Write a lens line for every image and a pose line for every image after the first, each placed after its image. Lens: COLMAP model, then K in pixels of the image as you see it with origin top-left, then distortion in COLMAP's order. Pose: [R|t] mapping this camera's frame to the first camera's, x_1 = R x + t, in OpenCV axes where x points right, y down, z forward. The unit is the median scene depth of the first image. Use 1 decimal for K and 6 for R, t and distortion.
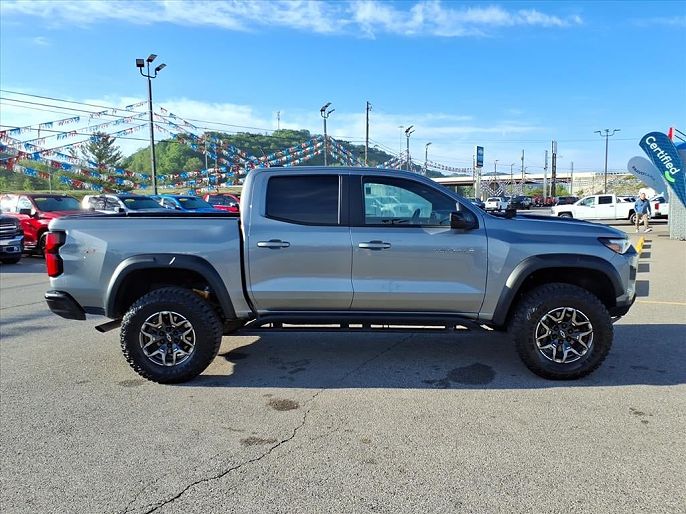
lens RADIAL K [[551.6, 0, 368.7], [0, 551.6, 258.3], [0, 0, 1]] dist [0.052062, -0.003761]
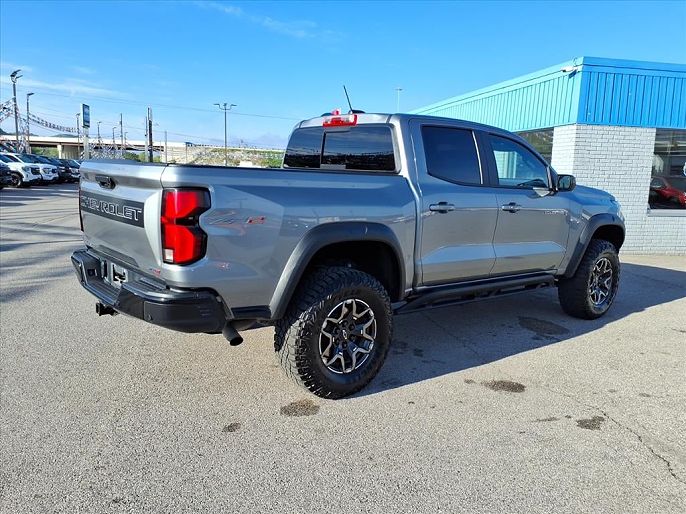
lens RADIAL K [[547.1, 0, 343.0], [0, 547.1, 257.0], [0, 0, 1]] dist [0.010630, -0.007605]
pose [[0.759547, -0.062341, 0.647458, -0.821517], [0.026857, 0.997553, 0.064544, -0.006876], [-0.649897, -0.031636, 0.759363, 0.454349]]
